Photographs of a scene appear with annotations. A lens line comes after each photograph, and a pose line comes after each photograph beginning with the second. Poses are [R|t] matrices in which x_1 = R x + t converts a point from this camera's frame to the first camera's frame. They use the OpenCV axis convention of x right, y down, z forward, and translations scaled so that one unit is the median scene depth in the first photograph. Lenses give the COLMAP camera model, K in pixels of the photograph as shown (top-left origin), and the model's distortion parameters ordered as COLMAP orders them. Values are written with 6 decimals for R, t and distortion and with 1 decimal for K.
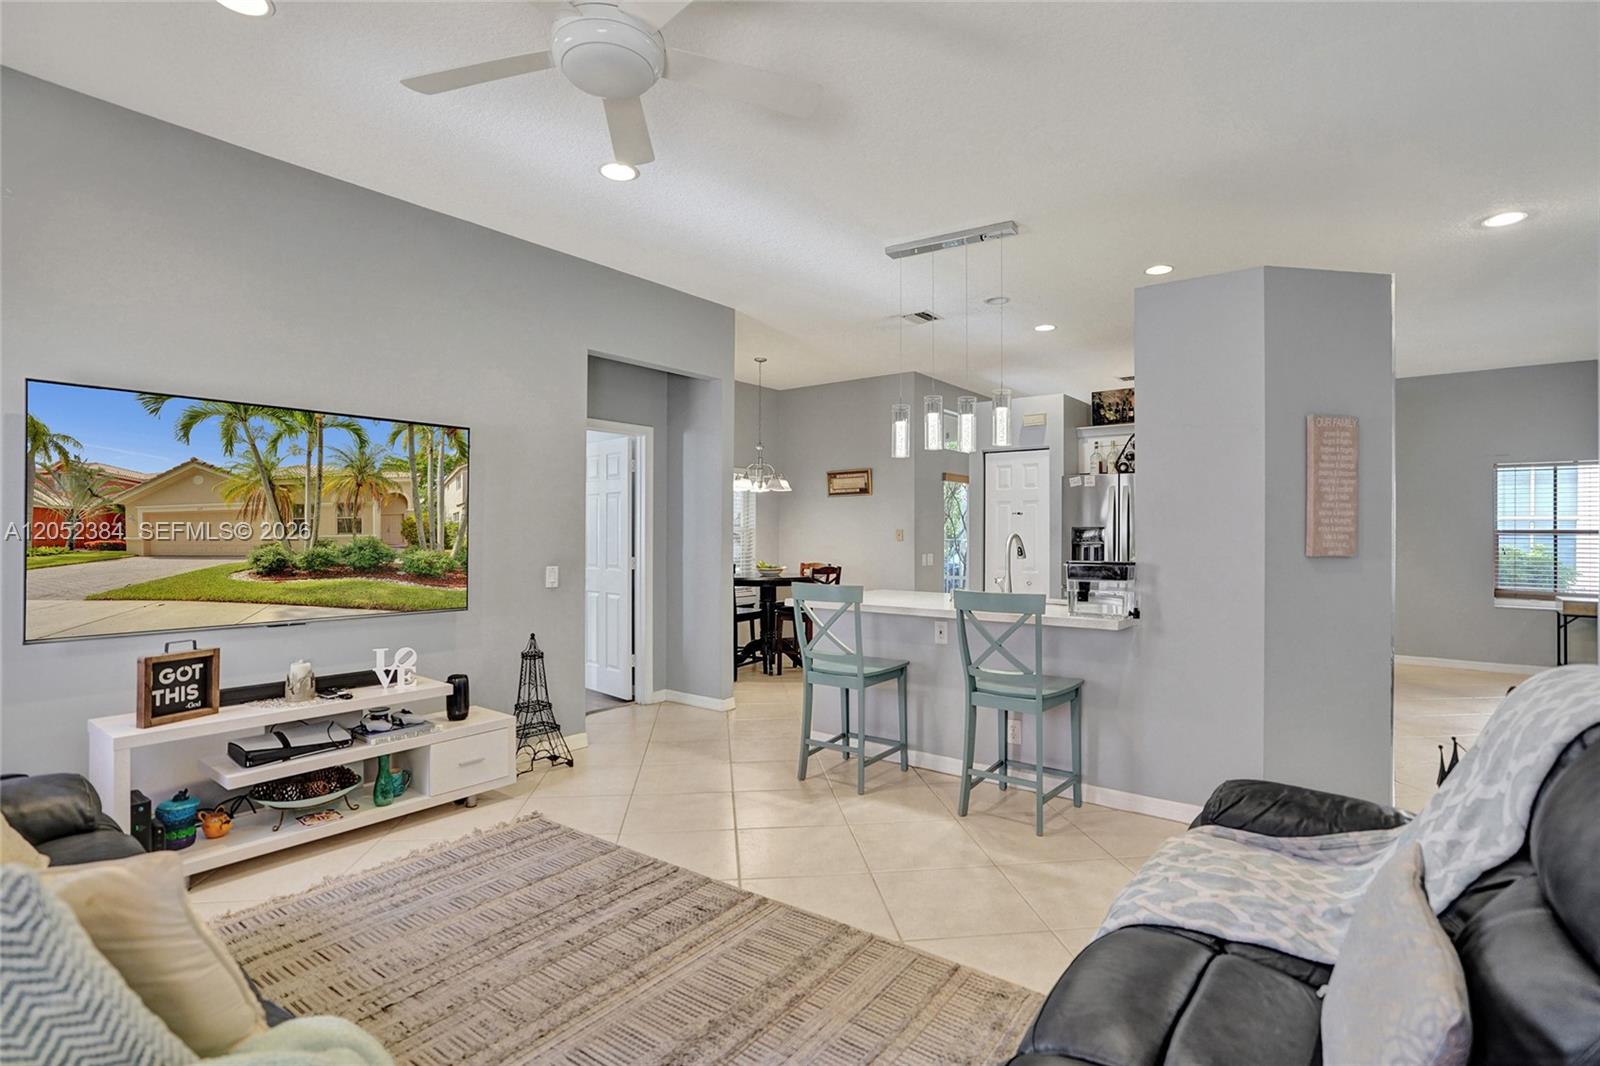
lens RADIAL K [[774.6, 0, 796.1], [0, 774.6, 526.1], [0, 0, 1]] dist [-0.046873, 0.024202]
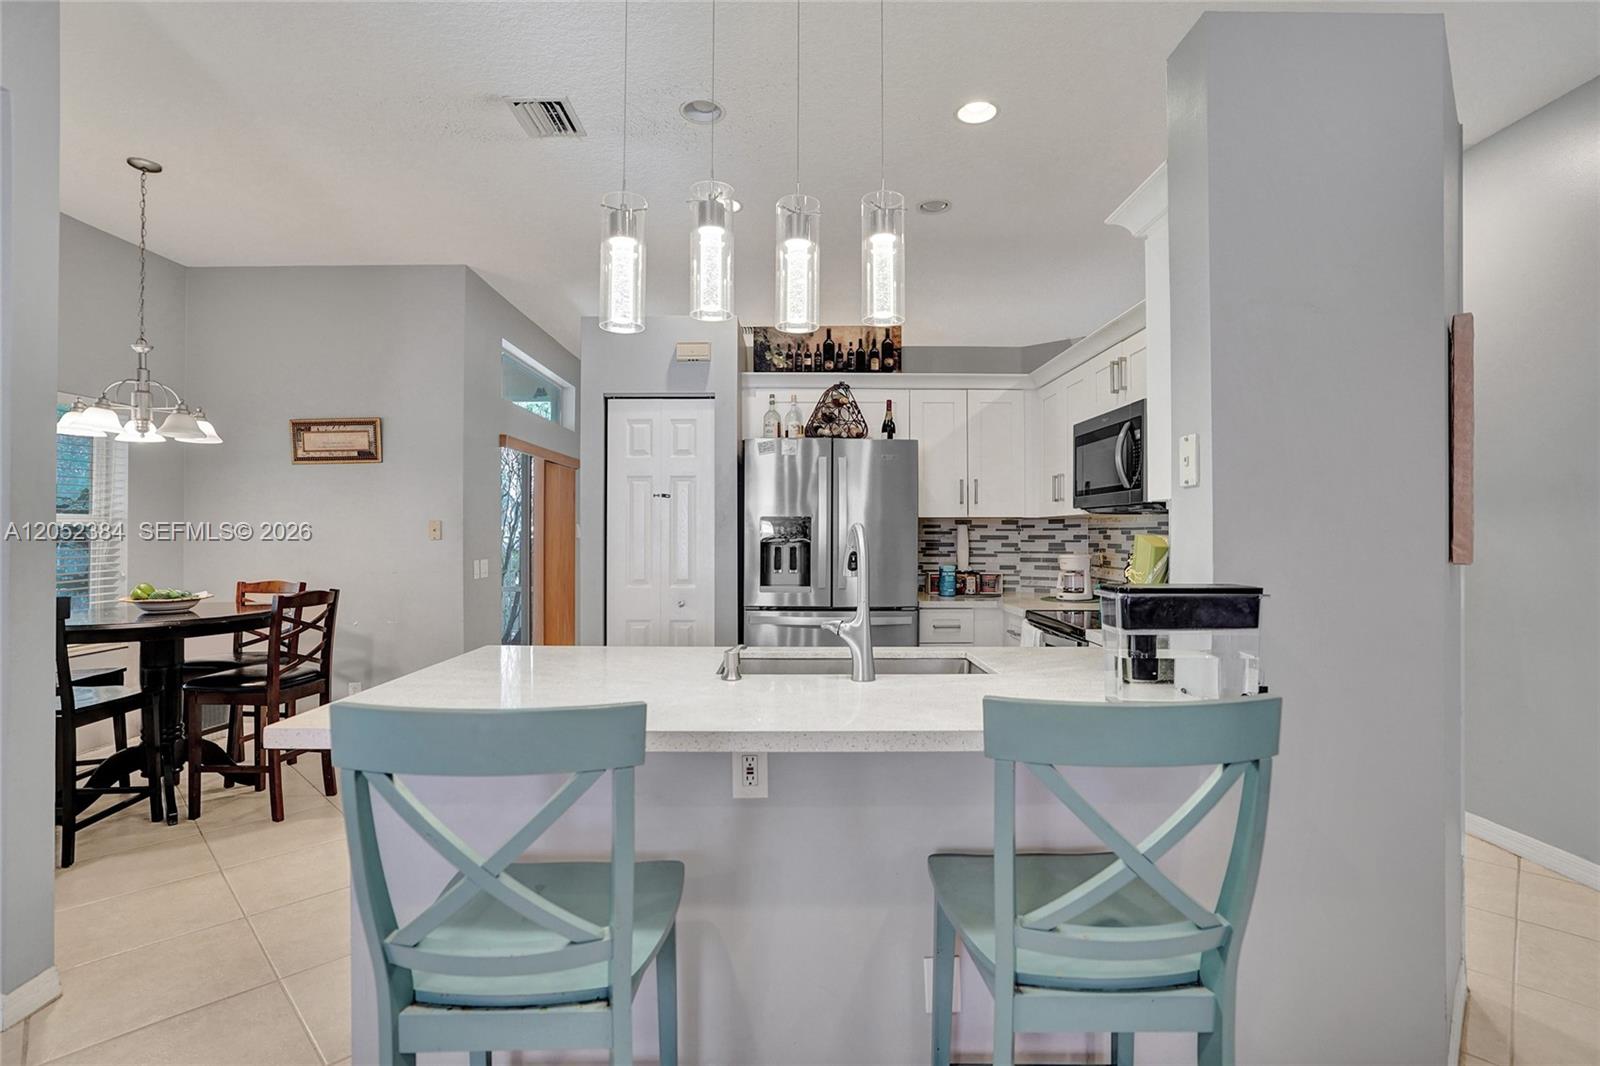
lens RADIAL K [[774.6, 0, 796.3], [0, 774.6, 527.3], [0, 0, 1]] dist [-0.046873, 0.024202]
pose [[0.780358, 0.001125, 0.625332, -0.026641], [-0.004896, 0.999979, 0.004310, 0.006347], [-0.625314, -0.006425, 0.780347, 0.433249]]
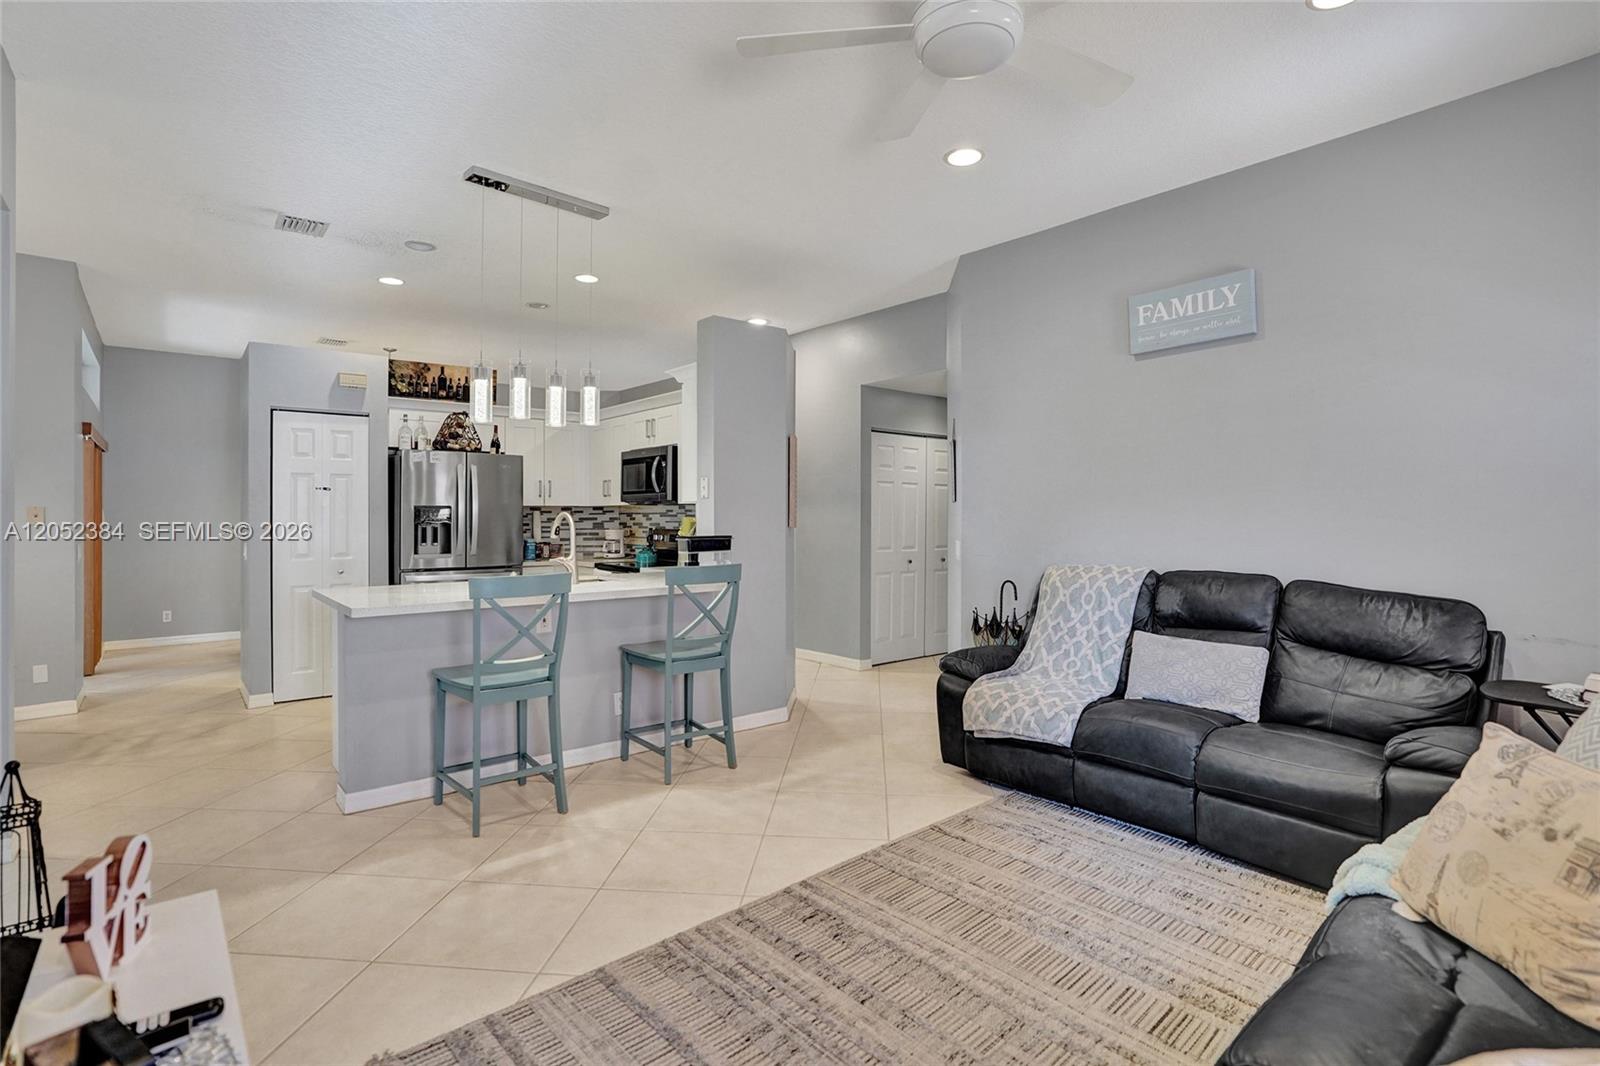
lens RADIAL K [[774.6, 0, 808.3], [0, 774.6, 511.4], [0, 0, 1]] dist [-0.046873, 0.024202]
pose [[0.198717, -0.000339, 0.980057, -0.413267], [-0.007739, 0.999968, 0.001915, 0.002310], [-0.980026, -0.007965, 0.198709, 0.328049]]
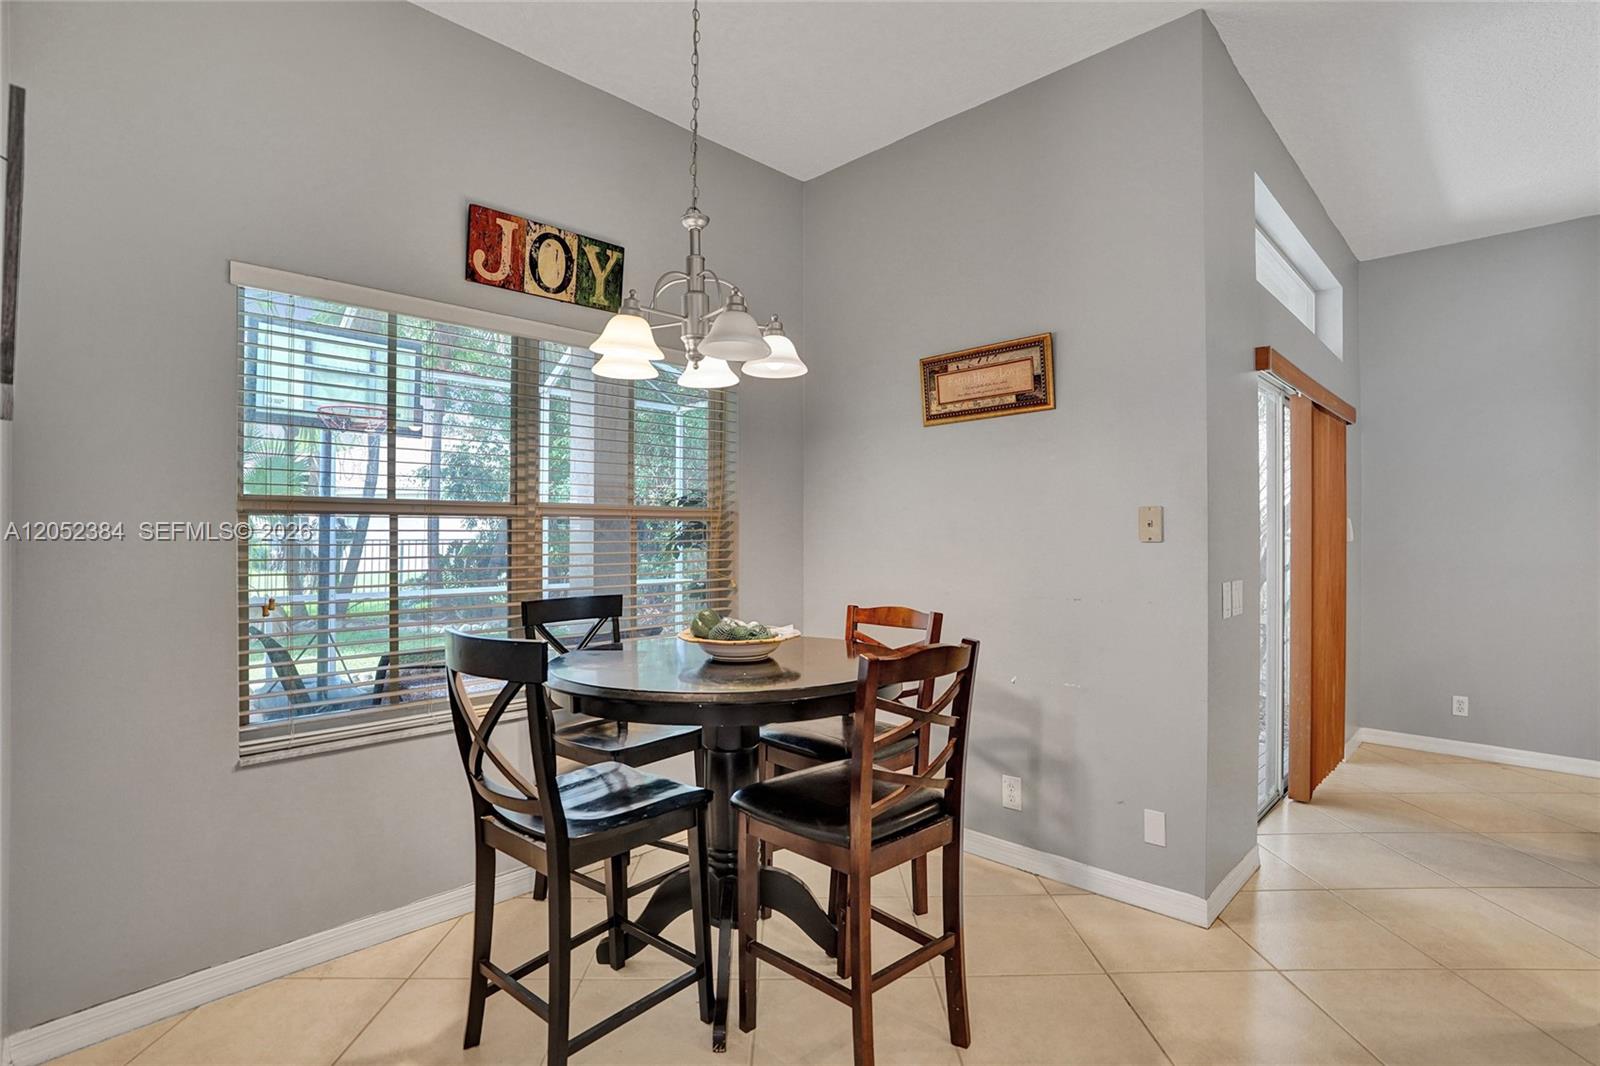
lens RADIAL K [[774.6, 0, 808.5], [0, 774.6, 545.7], [0, 0, 1]] dist [-0.046873, 0.024202]
pose [[0.994295, 0.001637, -0.106649, 0.033239], [-0.001122, 0.999987, 0.004891, 0.023271], [0.106656, -0.004744, 0.994285, 0.820433]]
